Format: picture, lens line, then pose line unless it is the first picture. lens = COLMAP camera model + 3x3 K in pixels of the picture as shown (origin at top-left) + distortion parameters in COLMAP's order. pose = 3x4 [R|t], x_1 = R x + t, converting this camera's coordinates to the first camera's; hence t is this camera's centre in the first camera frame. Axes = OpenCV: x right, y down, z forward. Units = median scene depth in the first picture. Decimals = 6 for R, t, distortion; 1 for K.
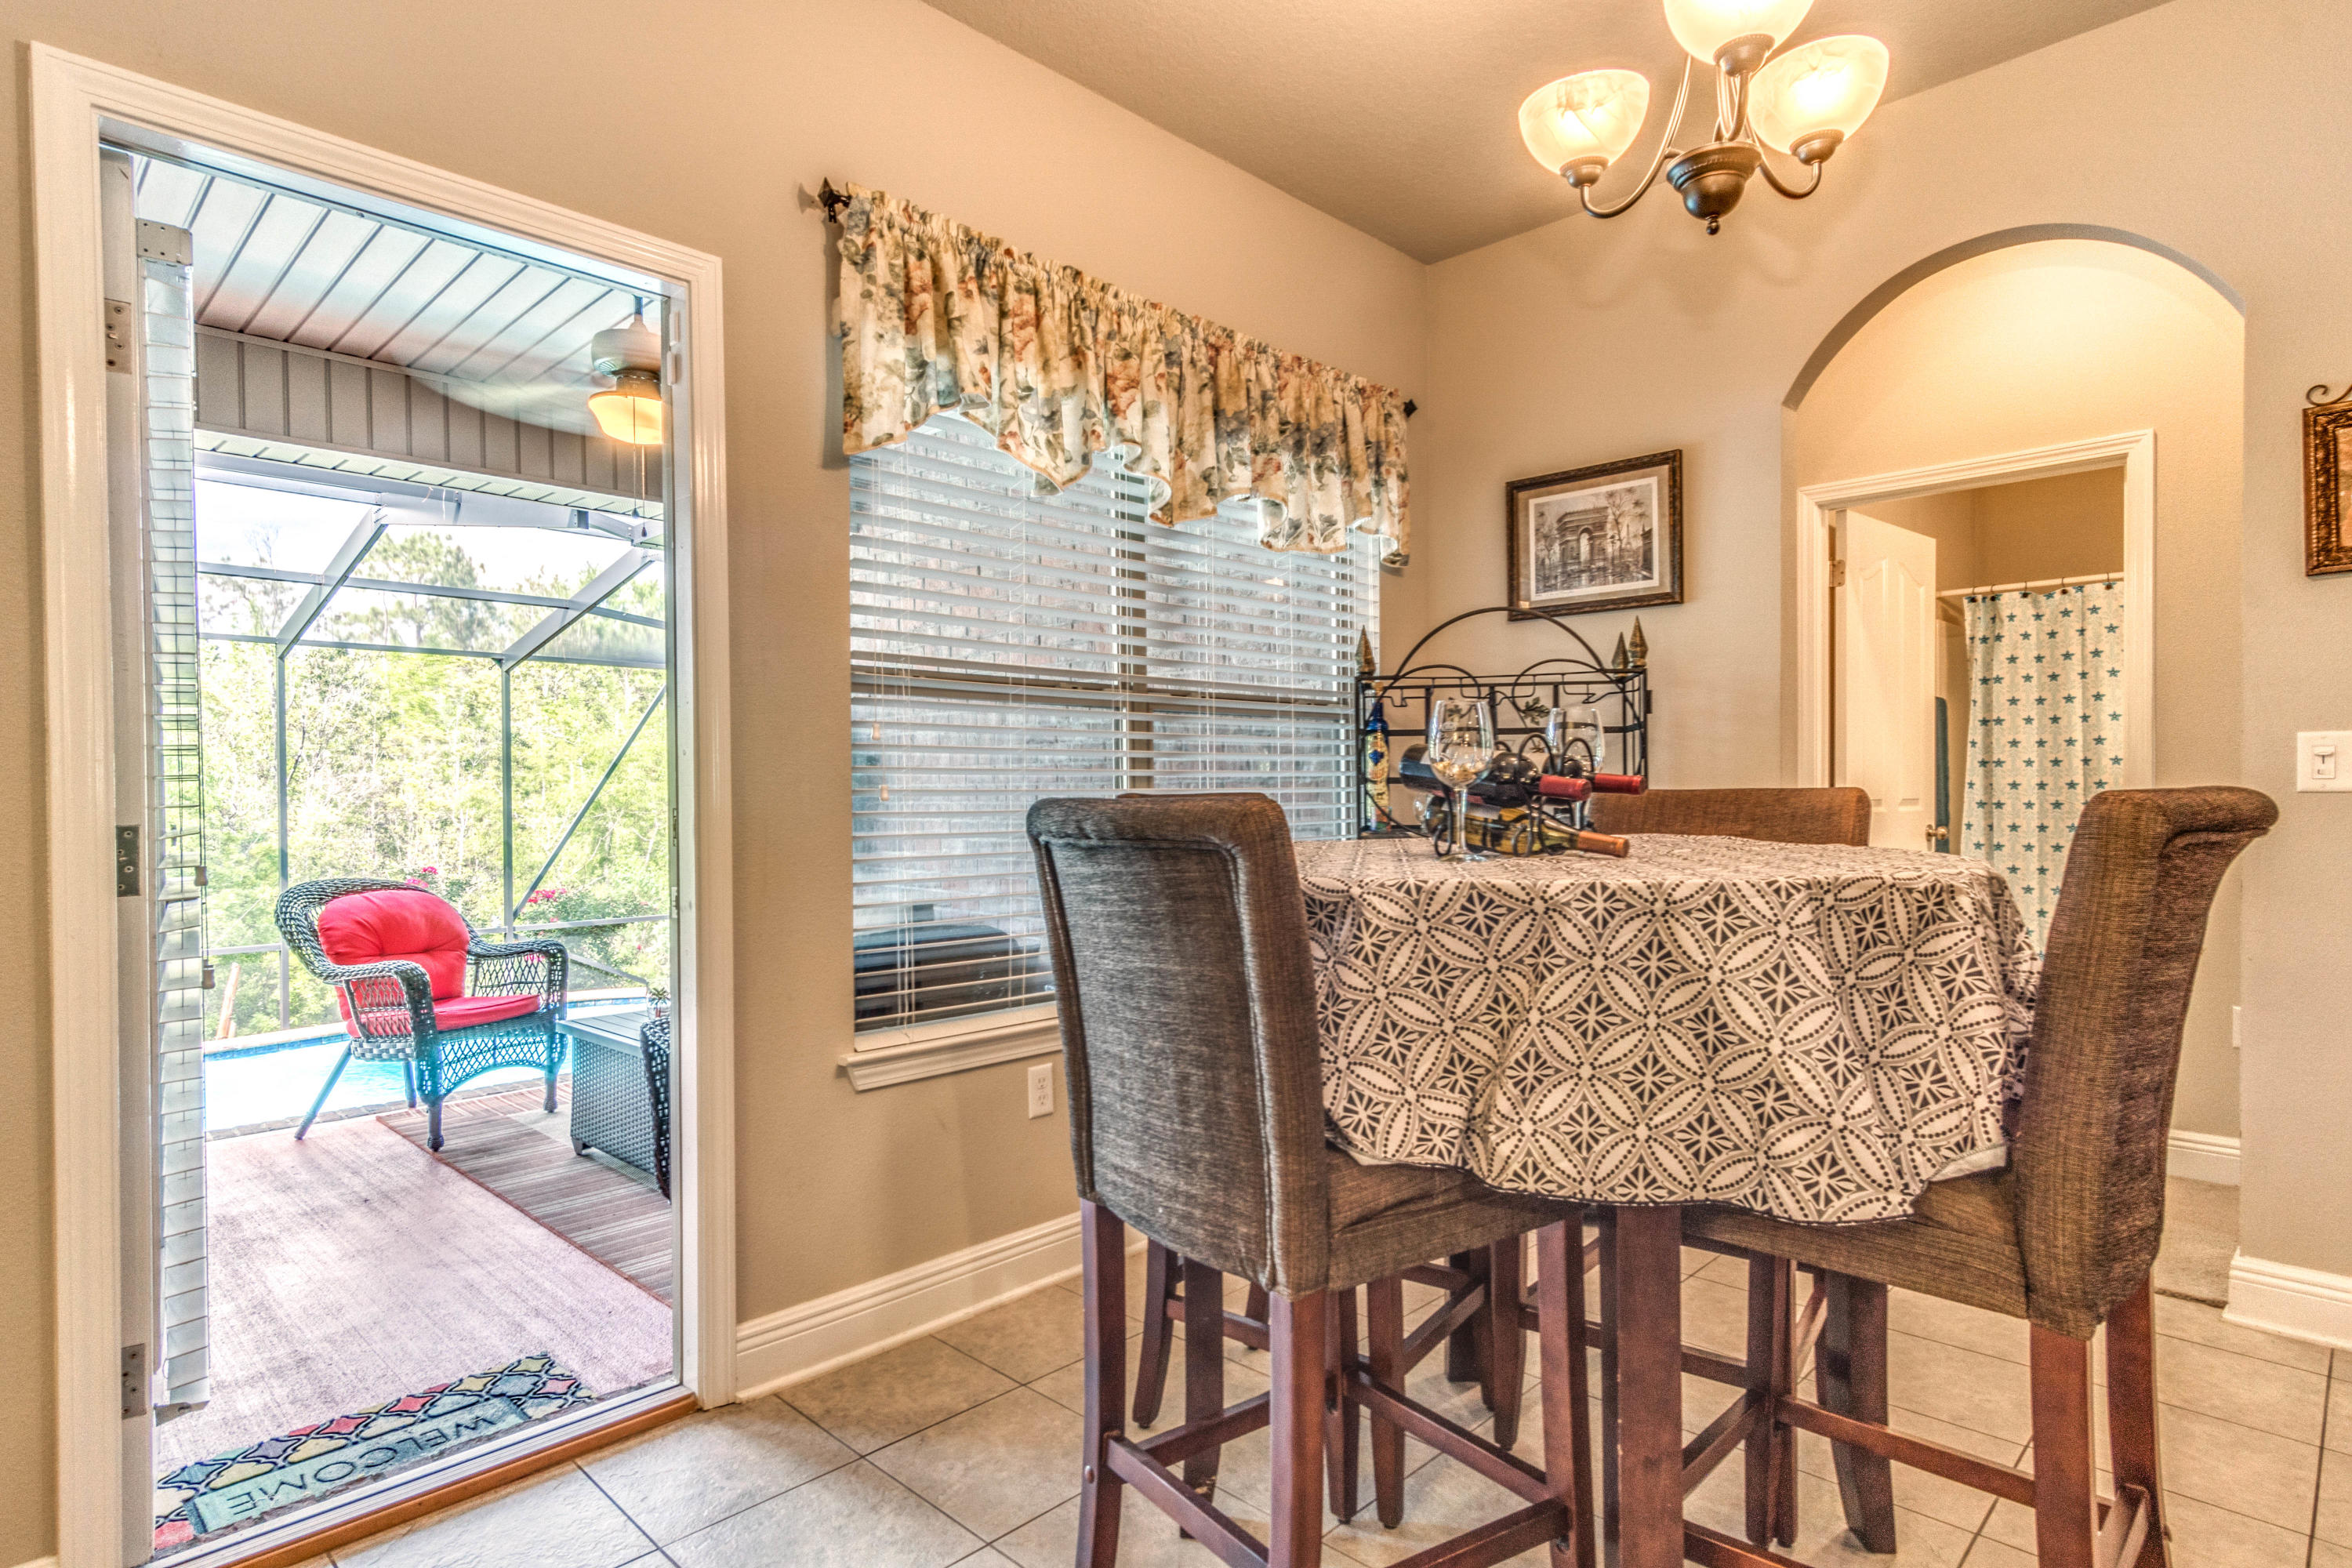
lens RADIAL K [[1243.2, 0, 1176.3], [0, 1243.2, 786.8], [0, 0, 1]] dist [0.003601, 0.003587]
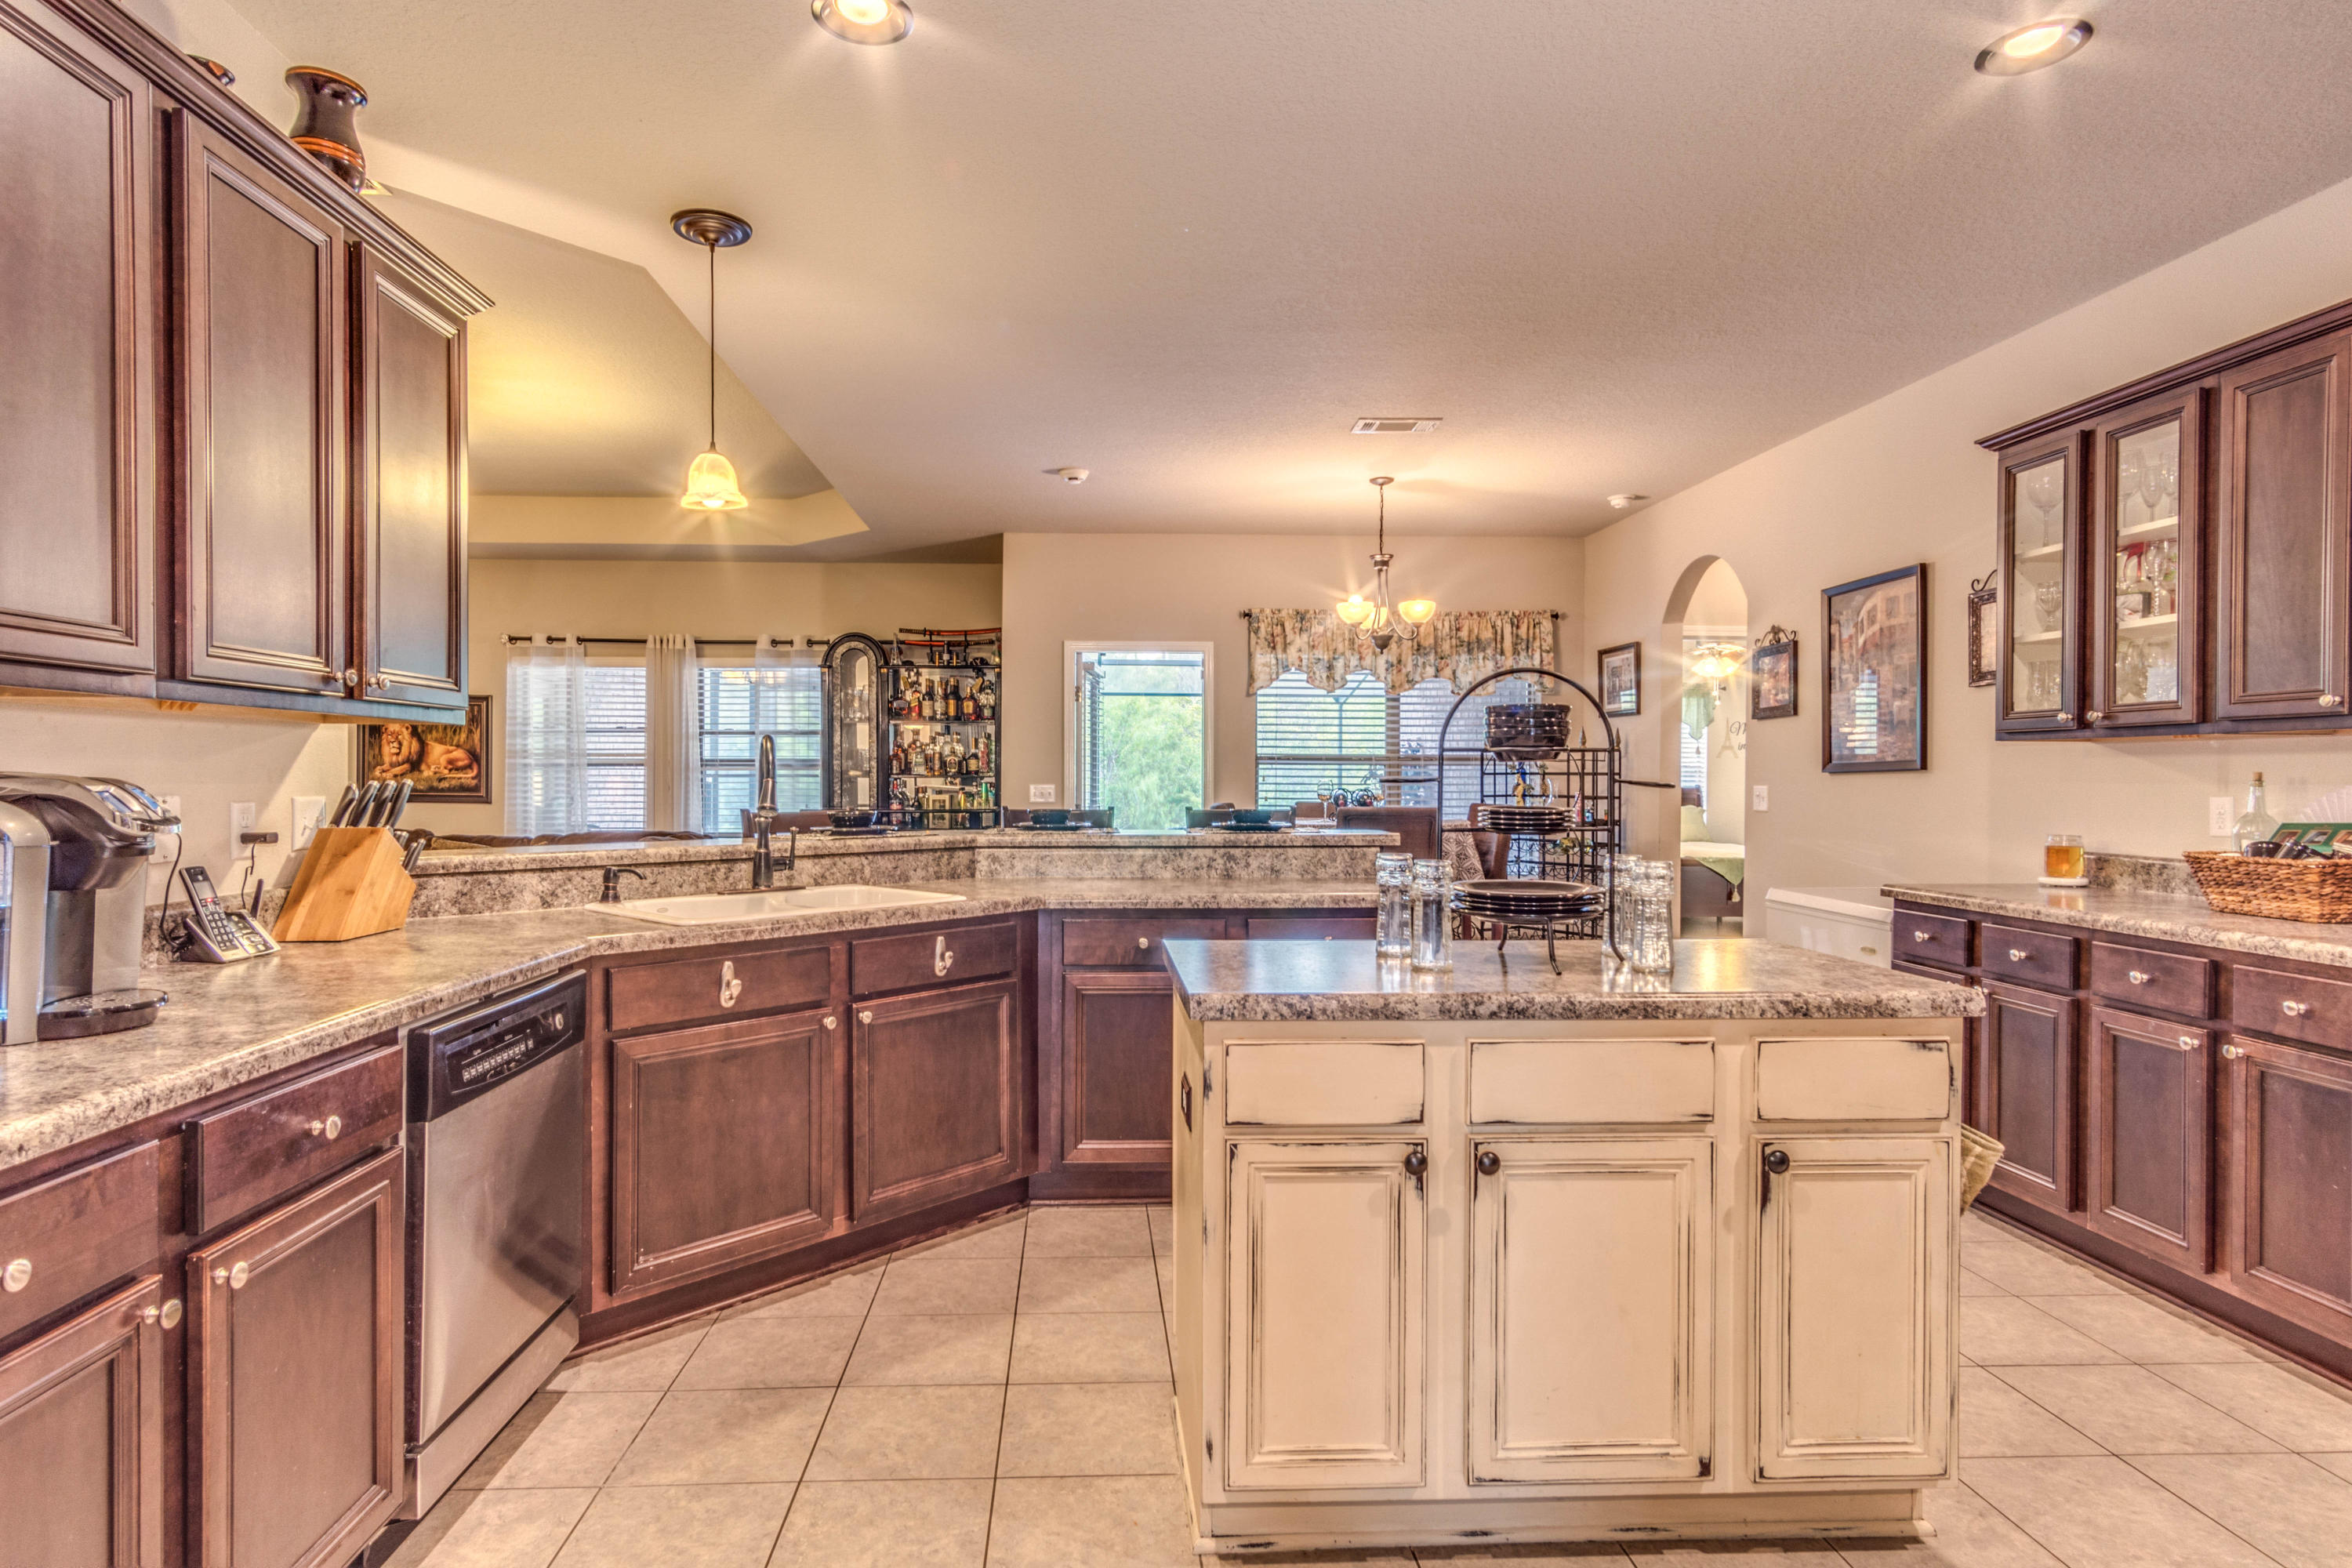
lens RADIAL K [[1243.2, 0, 1140.7], [0, 1243.2, 786.1], [0, 0, 1]] dist [0.003601, 0.003587]
pose [[0.729375, 0.014253, -0.683965, 1.537738], [-0.007277, 0.999888, 0.013076, -0.060967], [0.684075, -0.004560, 0.729397, -1.368822]]
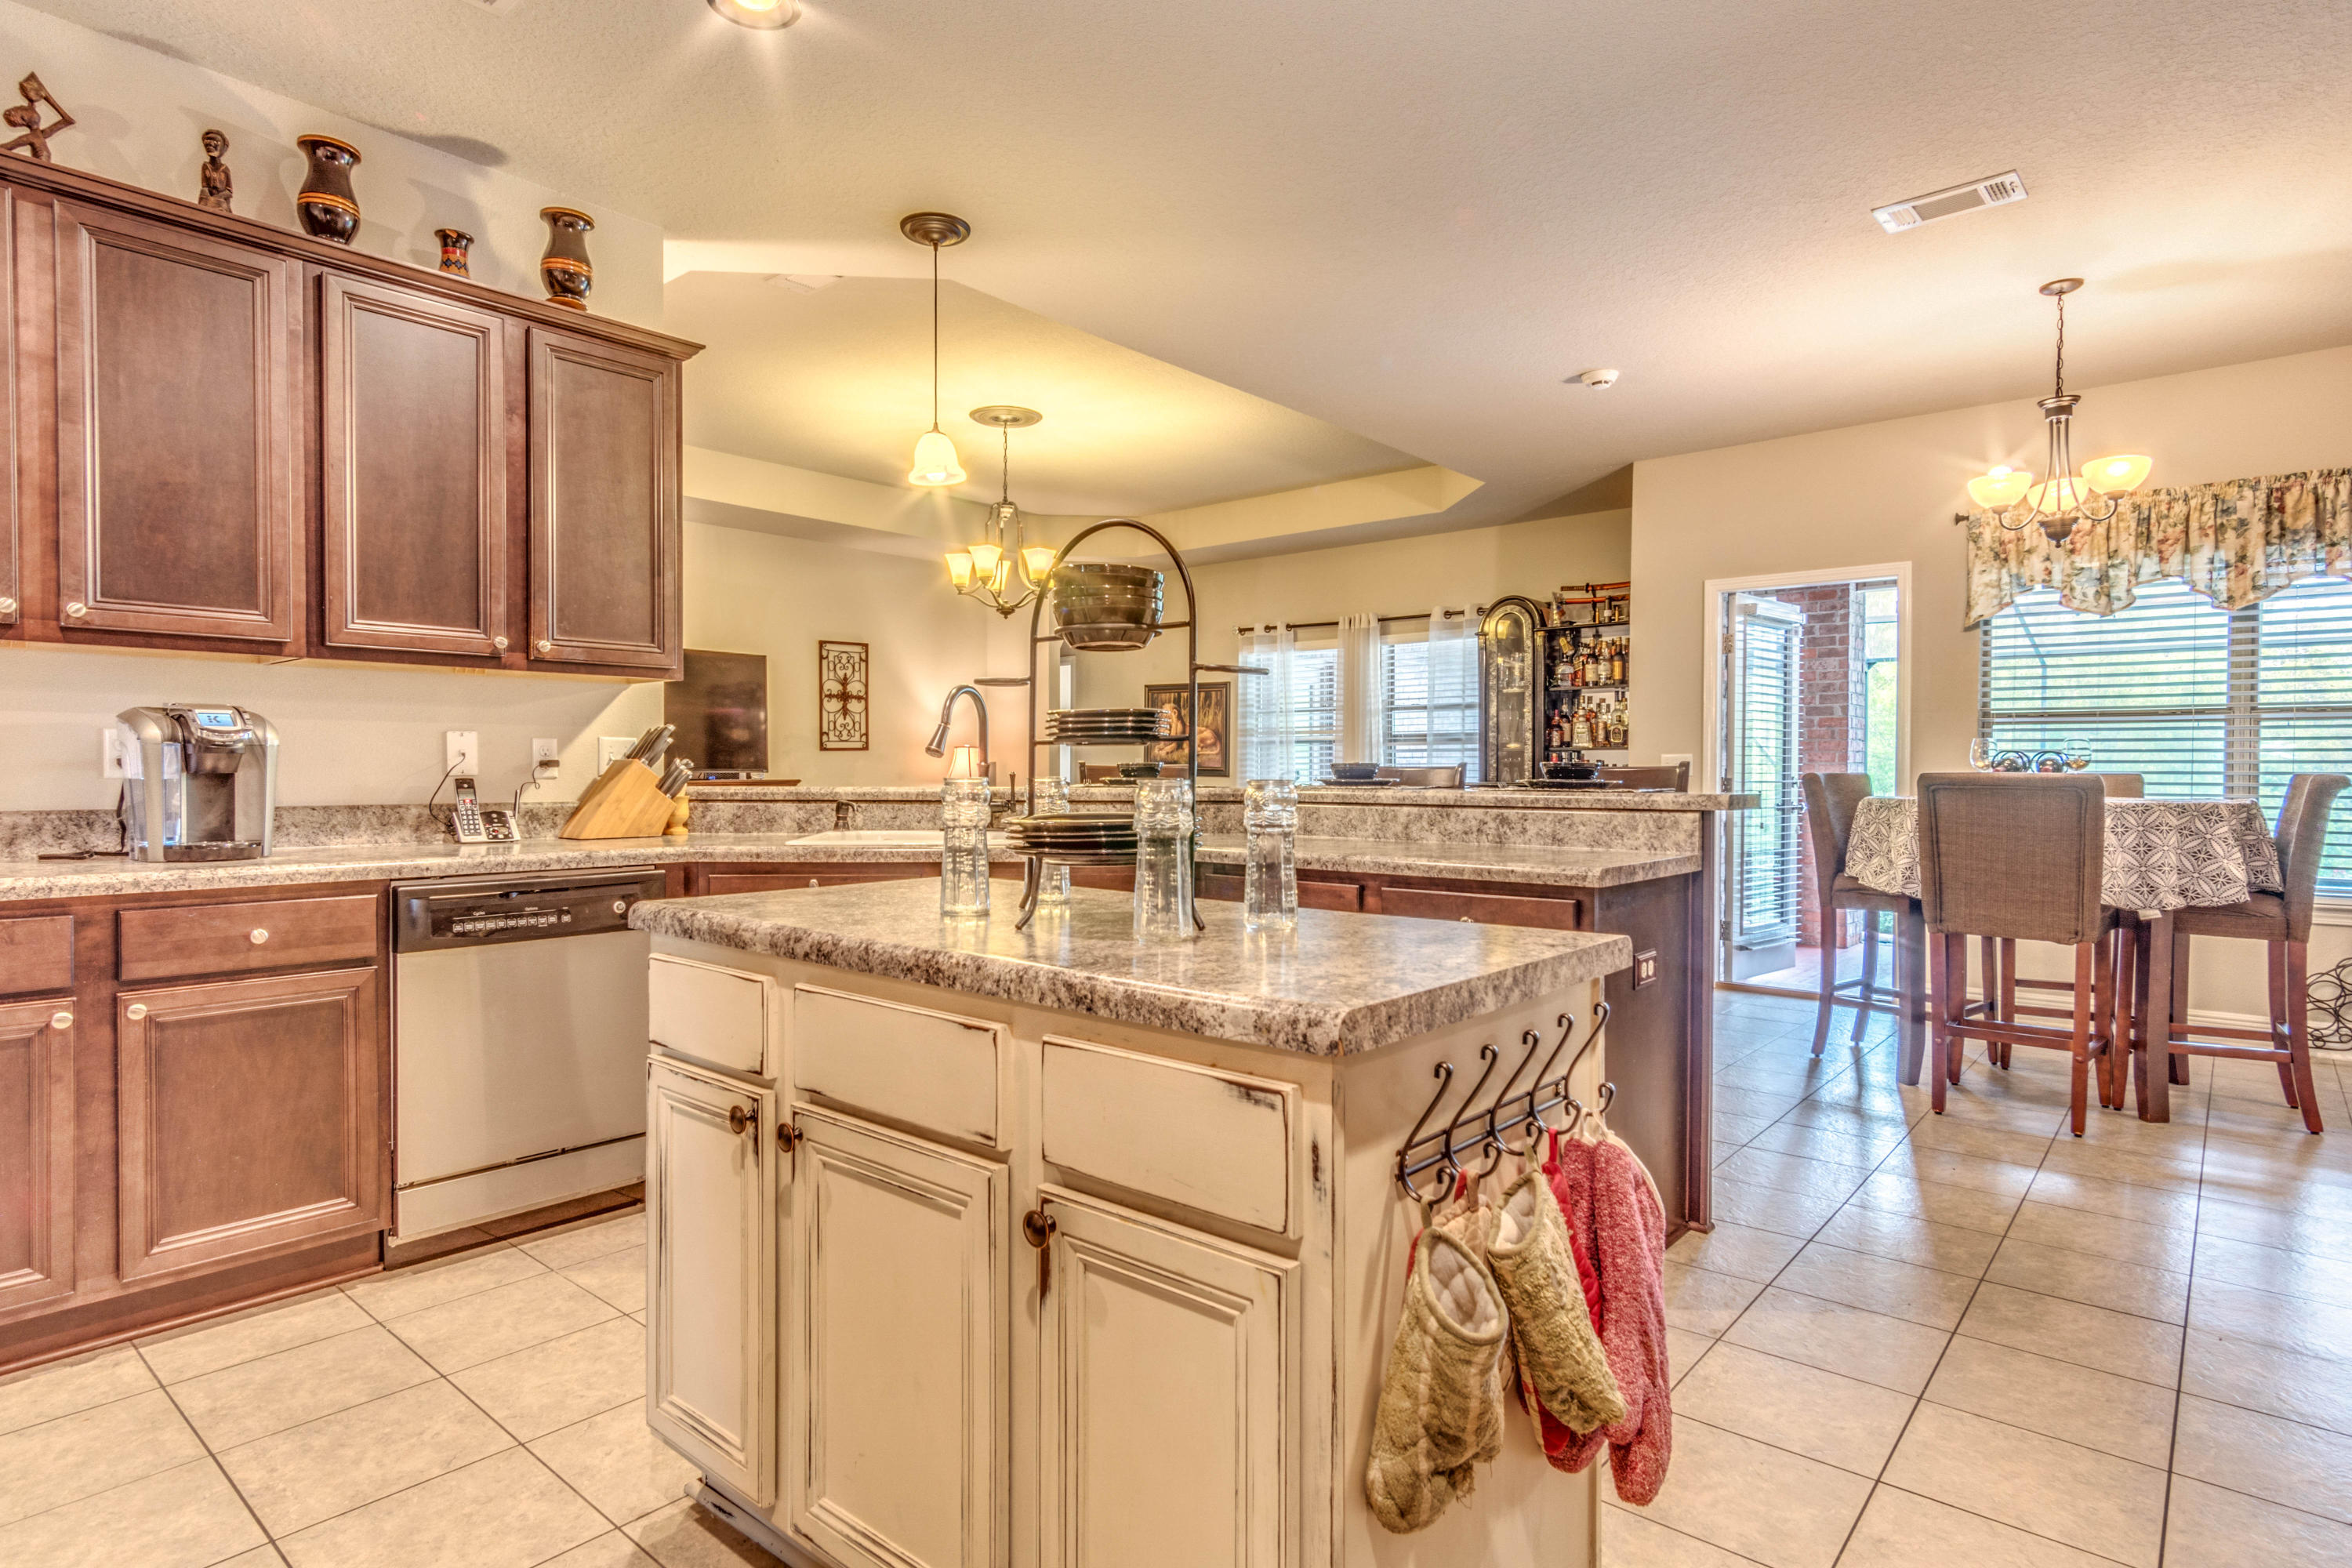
lens RADIAL K [[1243.2, 0, 1168.7], [0, 1243.2, 793.8], [0, 0, 1]] dist [0.003601, 0.003587]
pose [[0.062906, 0.028060, -0.997625, 1.774882], [-0.002427, 0.999606, 0.027963, -0.012493], [0.998016, 0.000662, 0.062950, -0.580490]]
